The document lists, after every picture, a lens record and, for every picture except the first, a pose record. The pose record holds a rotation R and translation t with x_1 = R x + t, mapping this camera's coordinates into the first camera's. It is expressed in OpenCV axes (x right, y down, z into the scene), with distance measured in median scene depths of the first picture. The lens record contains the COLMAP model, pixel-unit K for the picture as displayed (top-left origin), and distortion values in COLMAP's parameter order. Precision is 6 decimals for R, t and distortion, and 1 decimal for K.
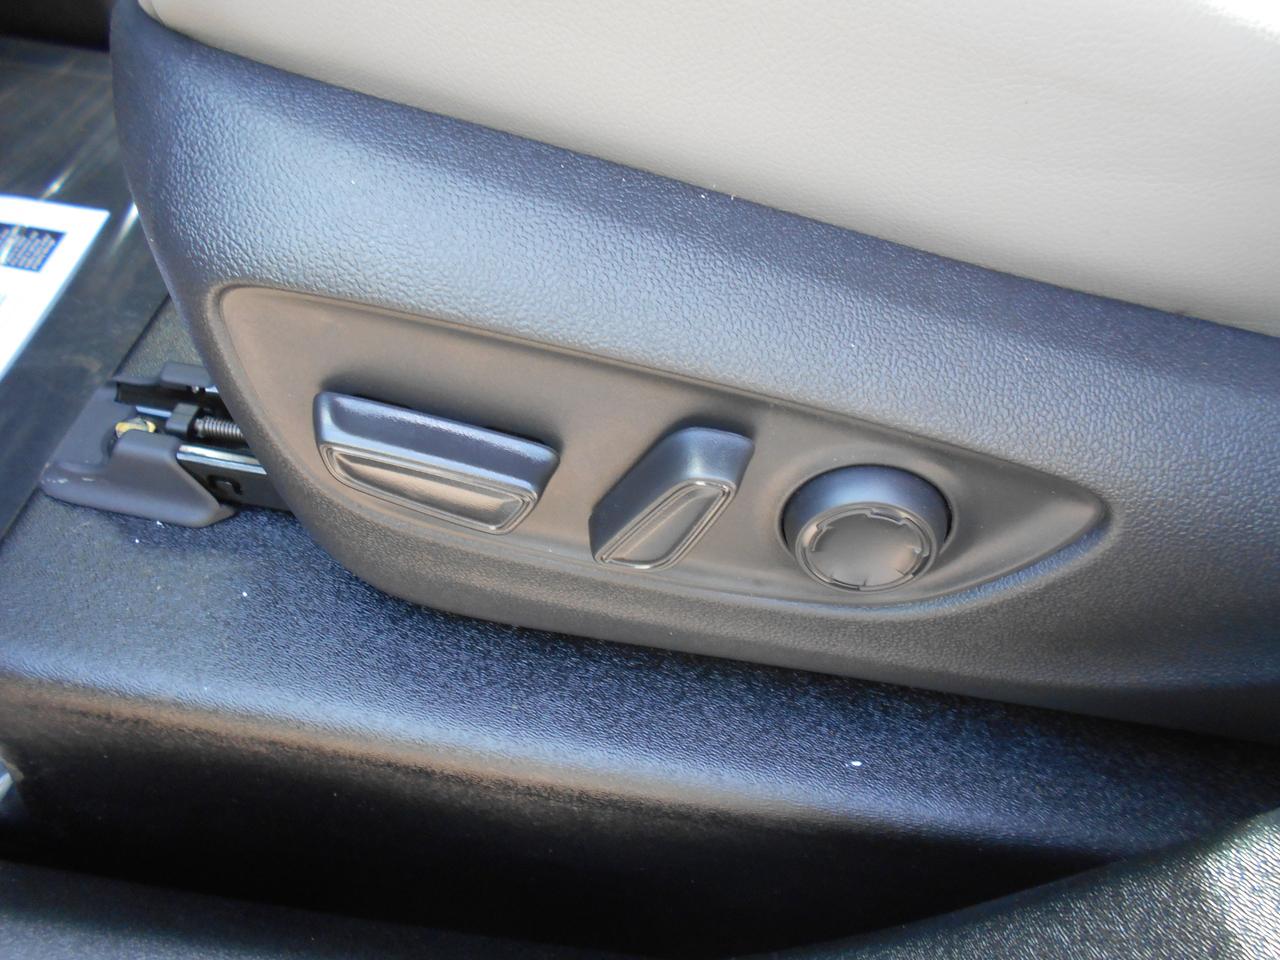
lens RADIAL K [[1015.3, 0, 640.0], [0, 1015.3, 480.0], [0, 0, 1]] dist [-0.059553, 0.163405]
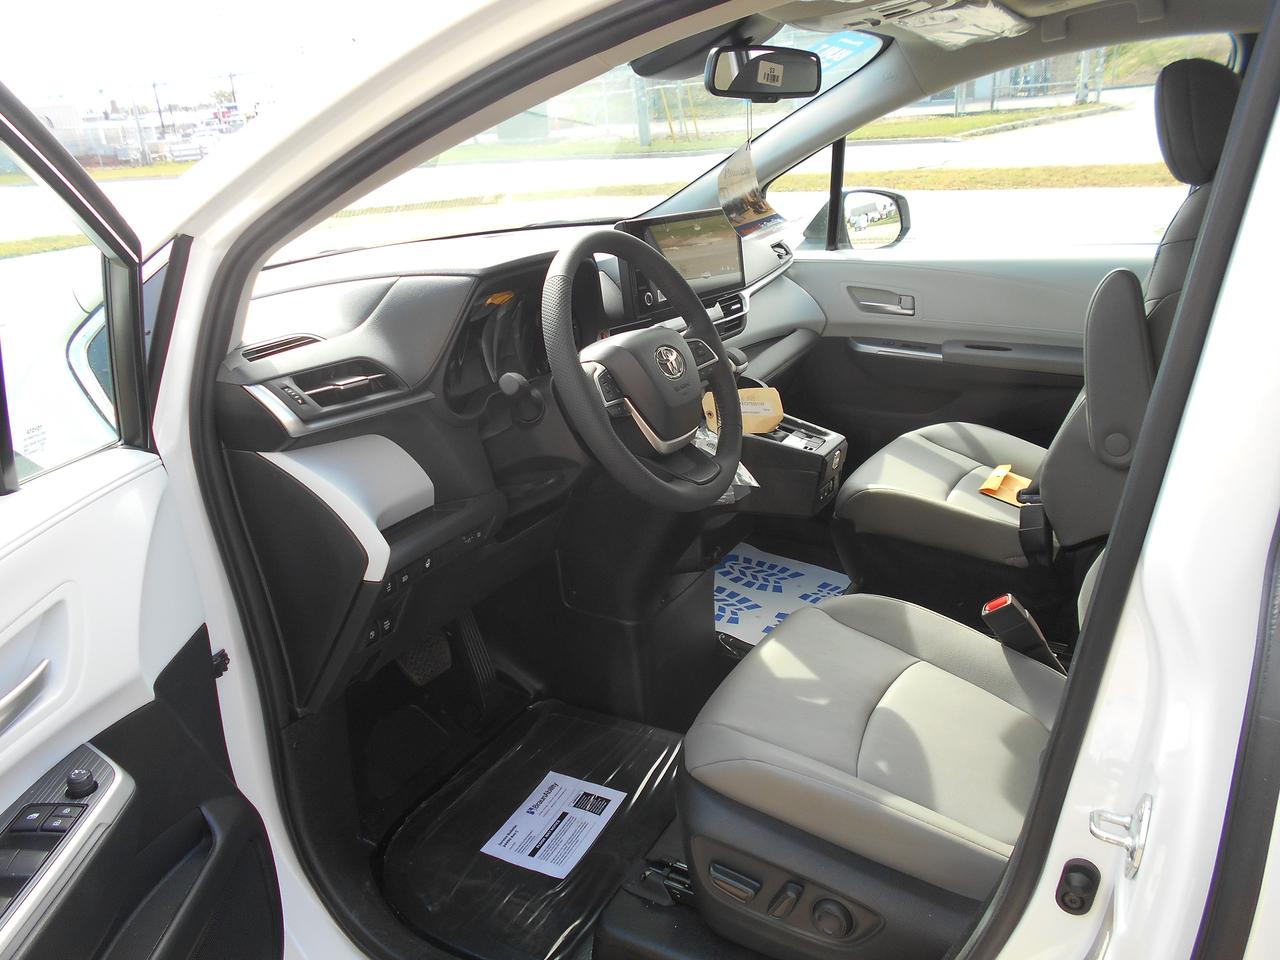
lens RADIAL K [[1015.3, 0, 640.0], [0, 1015.3, 480.0], [0, 0, 1]] dist [-0.059553, 0.163405]
pose [[0.935933, 0.017559, -0.351739, 0.639407], [-0.195593, 0.856477, -0.477694, 0.451529], [0.292868, 0.515887, 0.805039, -2.442177]]
